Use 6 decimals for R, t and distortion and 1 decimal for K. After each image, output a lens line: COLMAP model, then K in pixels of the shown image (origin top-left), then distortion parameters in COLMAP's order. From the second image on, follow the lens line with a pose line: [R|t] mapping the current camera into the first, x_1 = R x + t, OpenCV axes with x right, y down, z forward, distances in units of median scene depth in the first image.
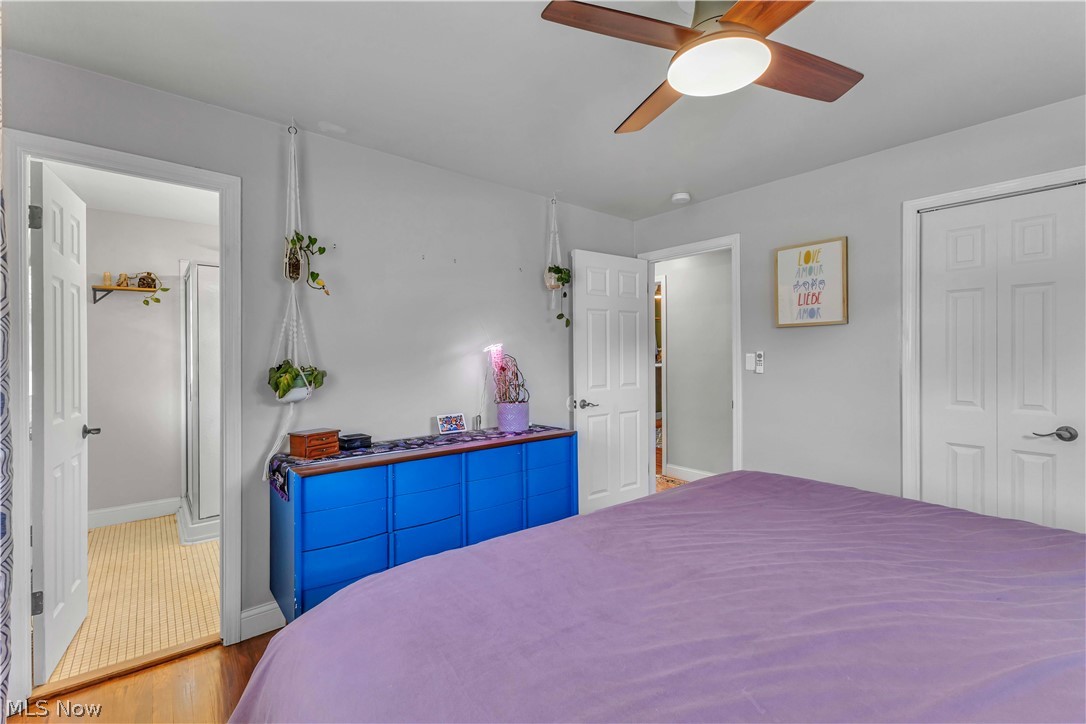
lens RADIAL K [[465.3, 0, 542.5], [0, 465.3, 355.0], [0, 0, 1]] dist [0.008699, -0.001164]
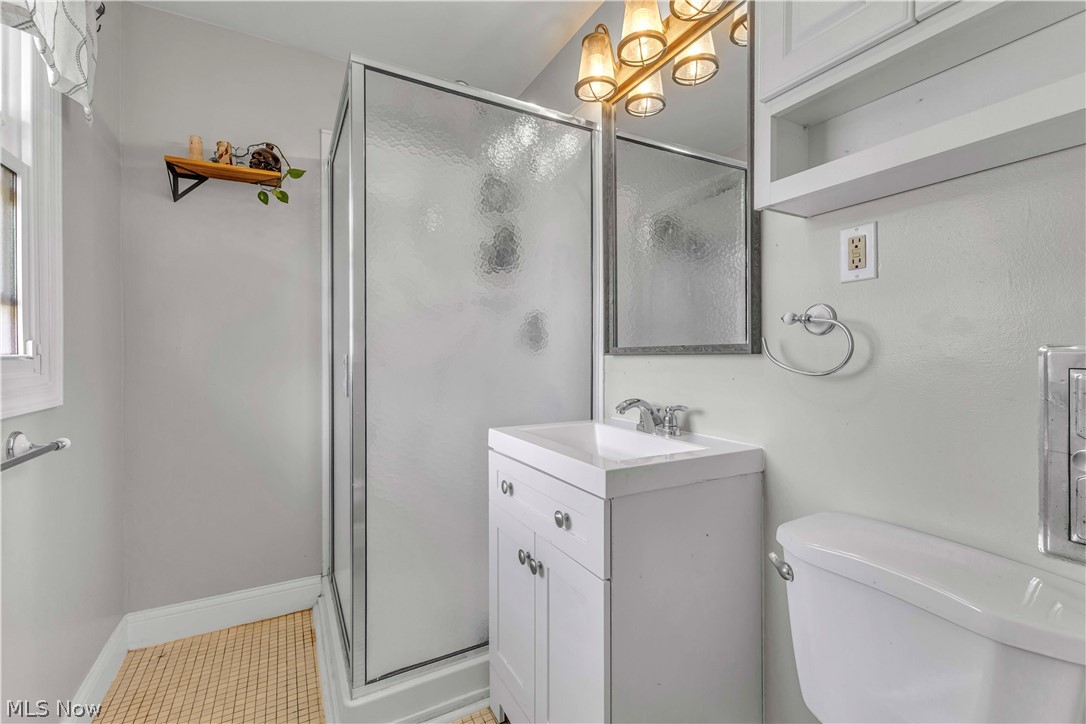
lens RADIAL K [[465.3, 0, 544.1], [0, 465.3, 361.3], [0, 0, 1]] dist [0.008699, -0.001164]
pose [[0.981211, 0.005918, -0.192849, -0.448689], [-0.005647, 0.999982, 0.001956, 0.060025], [0.192857, -0.000830, 0.981227, 0.559895]]
